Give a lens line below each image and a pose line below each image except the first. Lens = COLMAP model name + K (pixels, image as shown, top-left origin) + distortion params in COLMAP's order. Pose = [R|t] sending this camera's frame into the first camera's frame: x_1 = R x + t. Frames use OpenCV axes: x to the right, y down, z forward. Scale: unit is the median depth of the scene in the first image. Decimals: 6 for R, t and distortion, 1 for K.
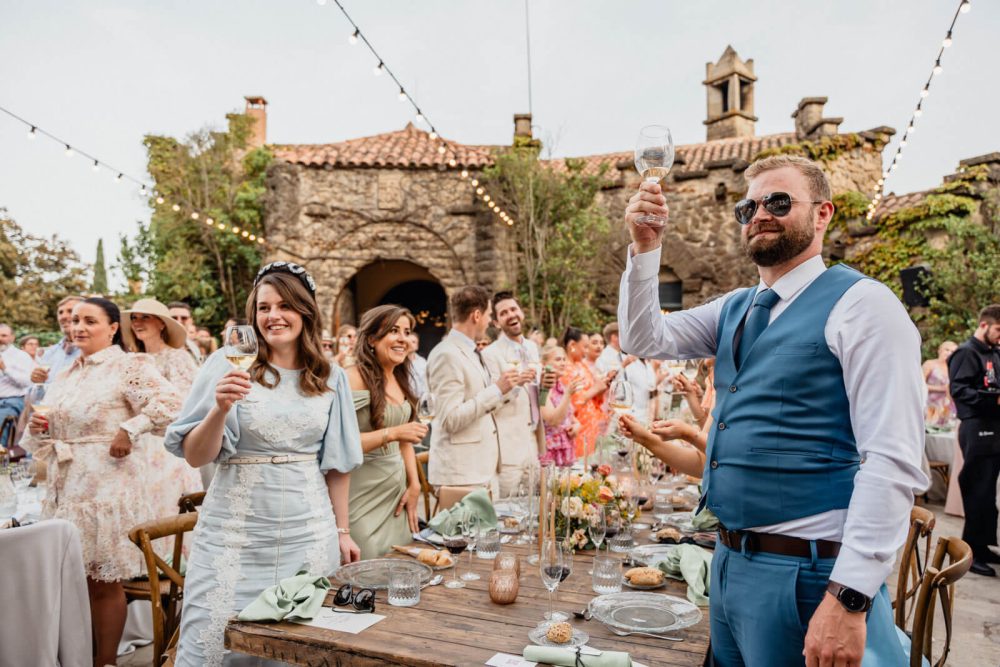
lens RADIAL K [[685.6, 0, 514.2], [0, 685.6, 336.2], [0, 0, 1]] dist [0.001803, -0.030533]
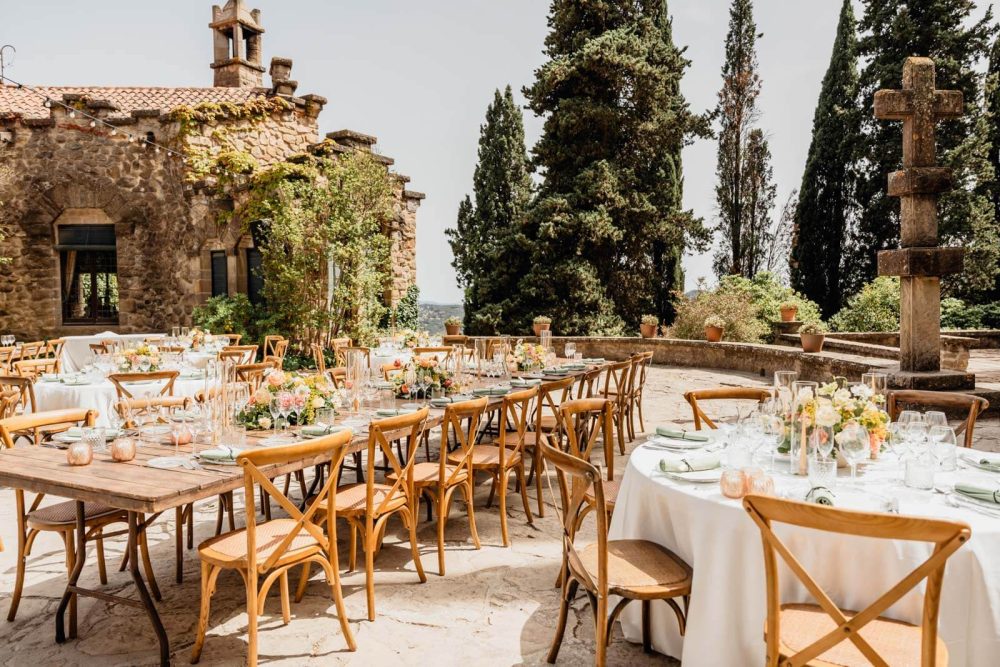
lens RADIAL K [[685.6, 0, 514.2], [0, 685.6, 336.2], [0, 0, 1]] dist [0.001803, -0.030533]
pose [[0.876419, -0.039351, 0.479938, 0.319397], [-0.002641, 0.996248, 0.086508, -0.001352], [-0.481542, -0.077085, 0.873027, -0.254447]]
